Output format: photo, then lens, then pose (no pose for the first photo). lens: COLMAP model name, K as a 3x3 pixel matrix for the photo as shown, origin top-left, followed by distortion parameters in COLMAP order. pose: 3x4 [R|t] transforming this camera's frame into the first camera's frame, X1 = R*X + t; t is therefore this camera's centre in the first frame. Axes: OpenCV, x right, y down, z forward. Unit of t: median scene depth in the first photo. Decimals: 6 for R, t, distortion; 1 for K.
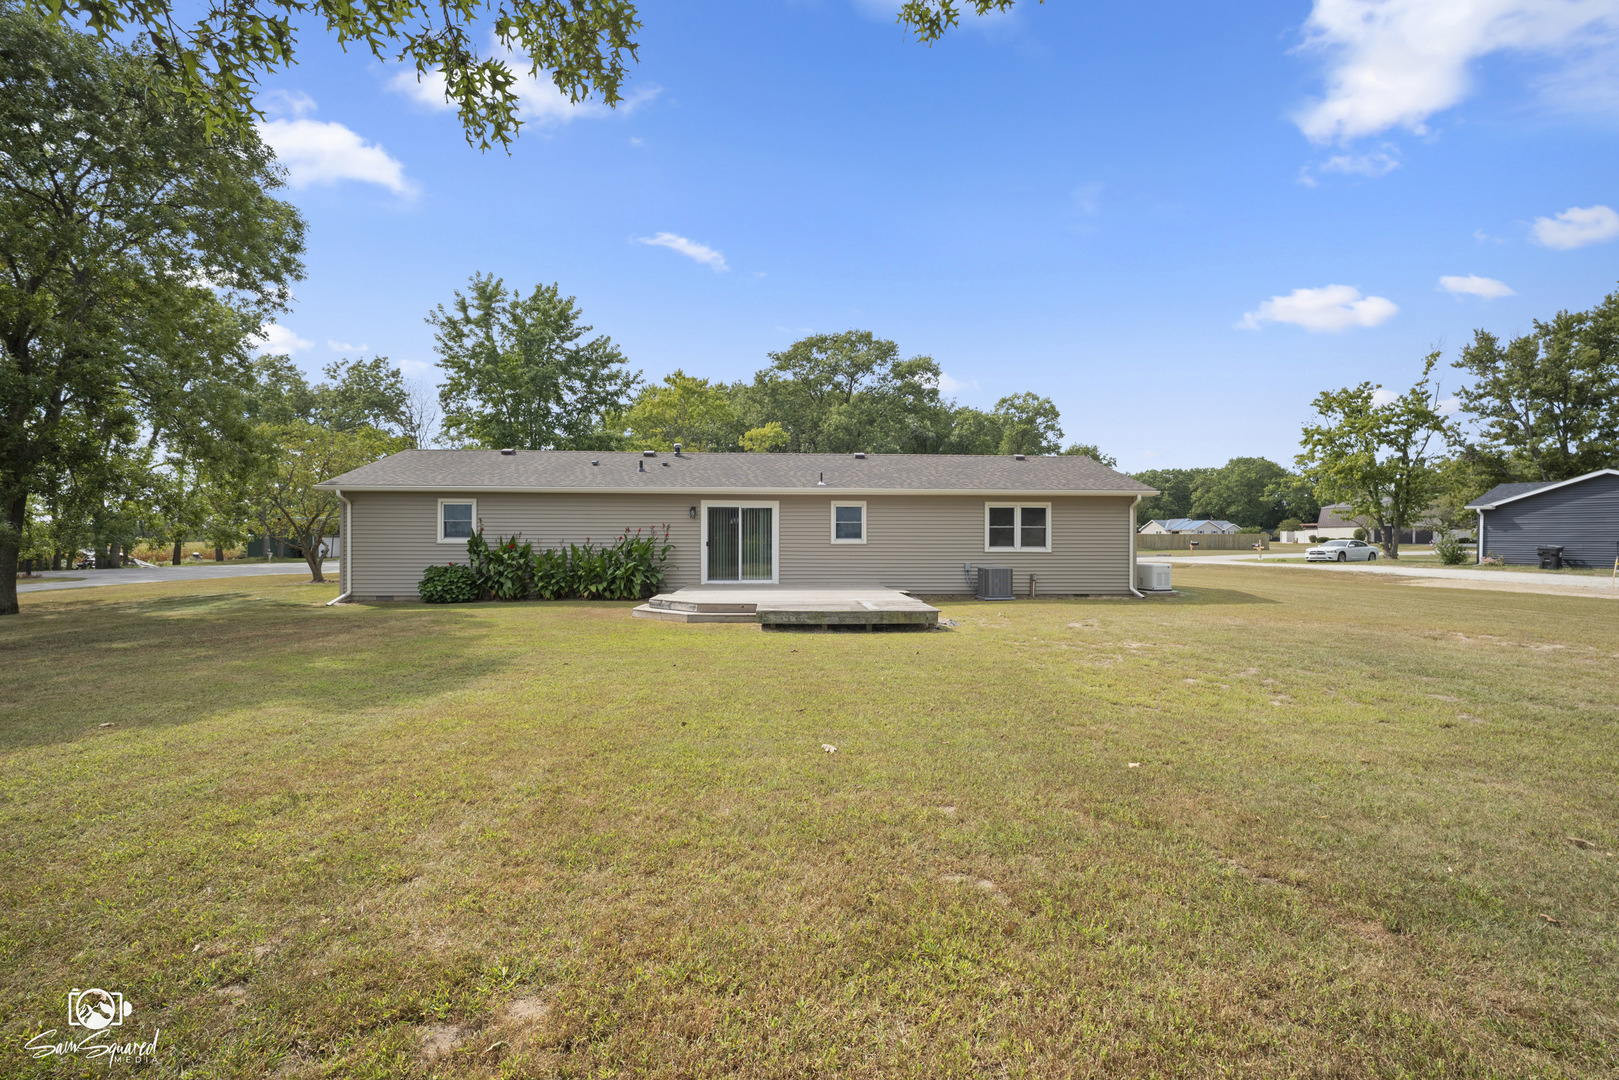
lens RADIAL K [[683.8, 0, 808.5], [0, 683.8, 544.1], [0, 0, 1]] dist [0.020731, -0.020550]
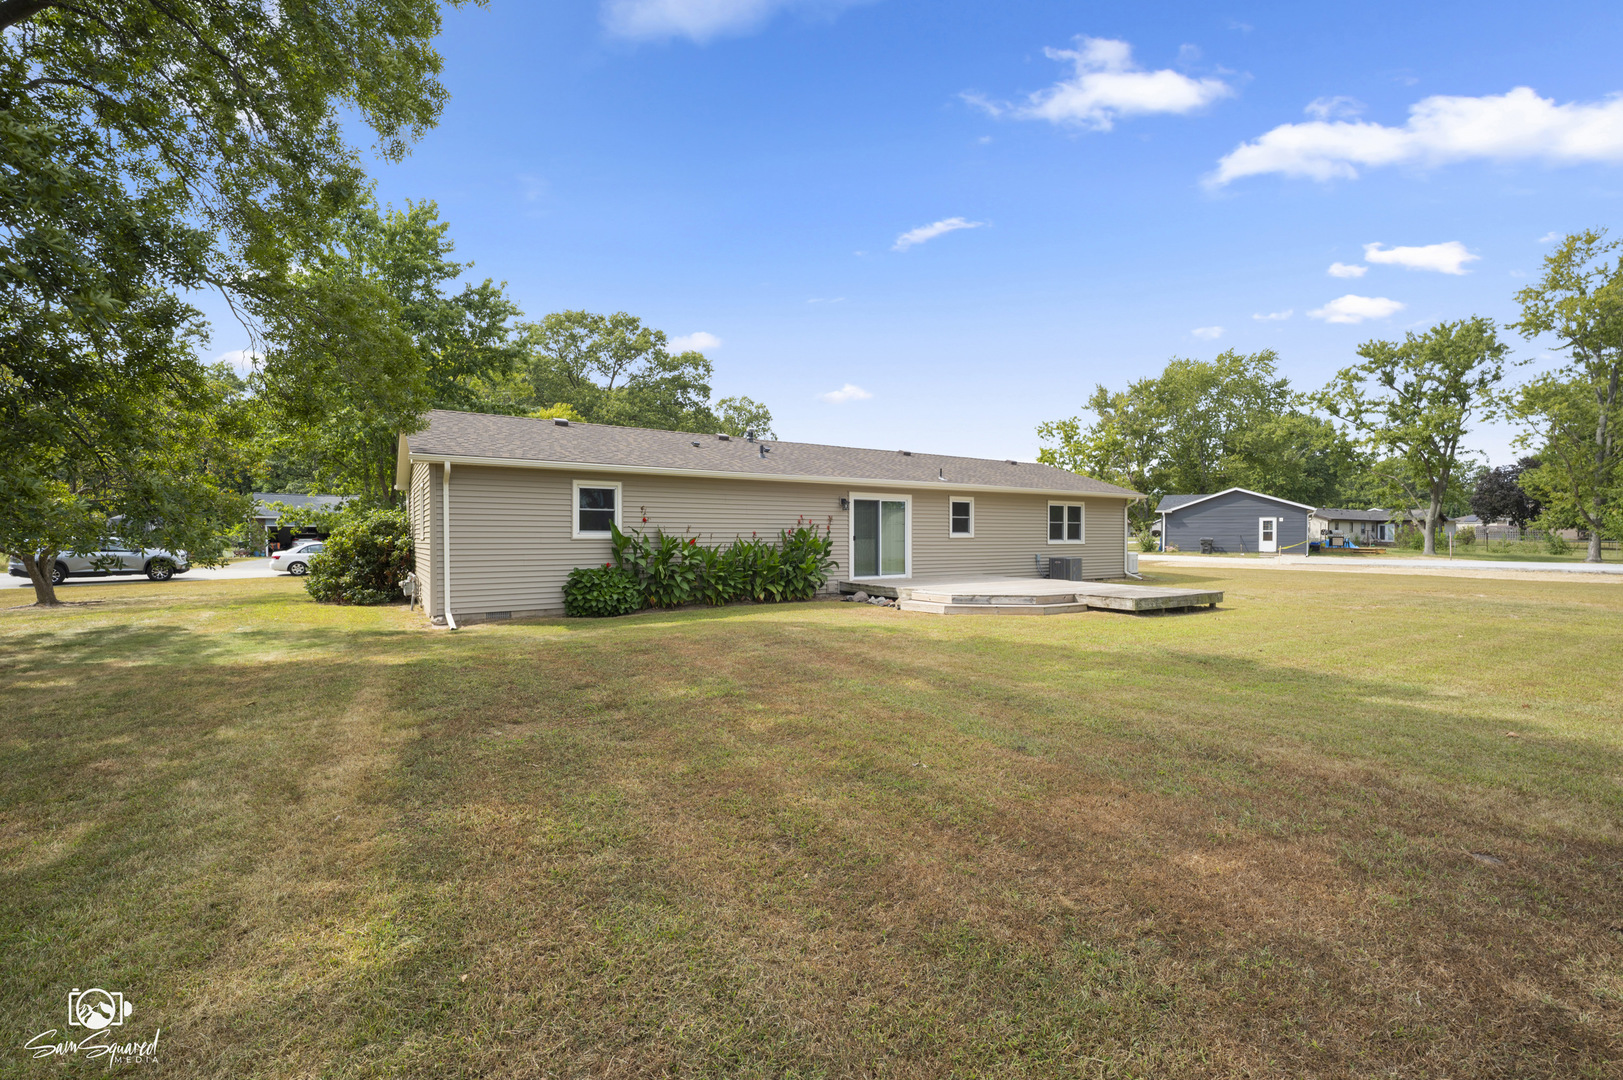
lens RADIAL K [[685.5, 0, 810.5], [0, 685.5, 544.1], [0, 0, 1]] dist [0.020731, -0.020550]
pose [[0.871159, -0.008569, 0.490926, -0.647491], [0.006347, 0.999961, 0.006192, 0.001605], [-0.490960, -0.002279, 0.871179, 0.194281]]
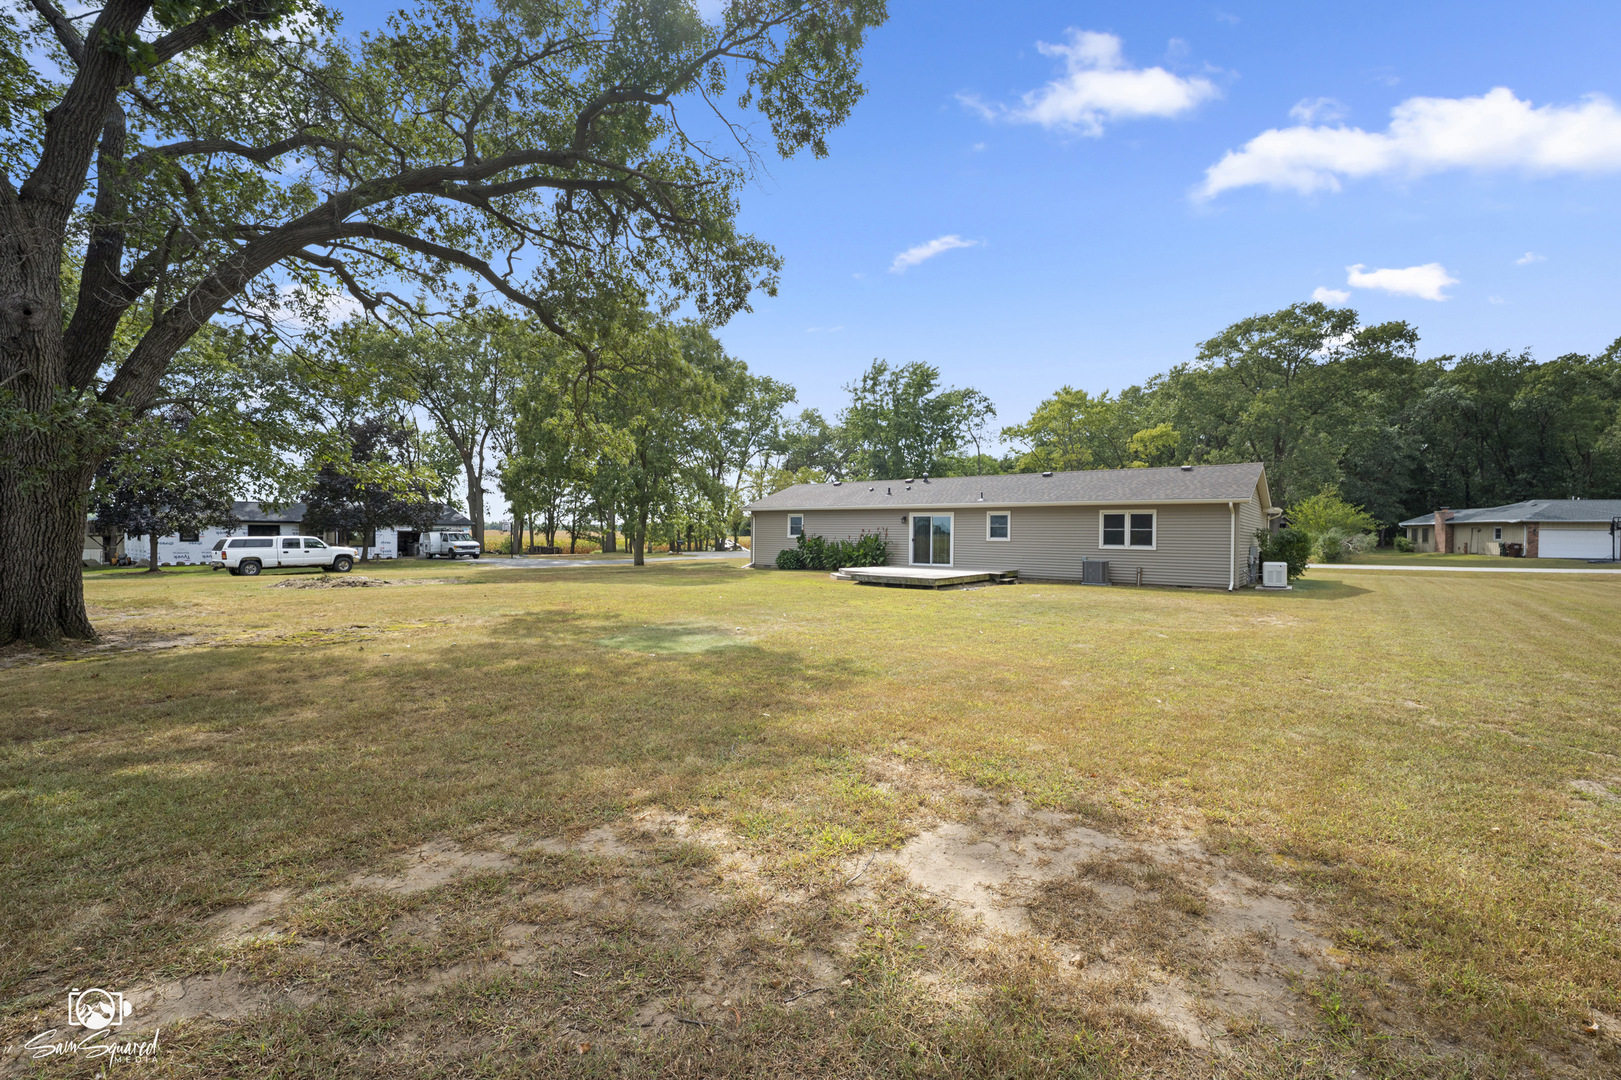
lens RADIAL K [[684.7, 0, 809.5], [0, 684.7, 544.1], [0, 0, 1]] dist [0.020731, -0.020550]
pose [[0.749266, 0.016049, -0.662075, 0.708755], [-0.012172, 0.999871, 0.010463, -0.004131], [0.662157, 0.000219, 0.749365, -0.347532]]
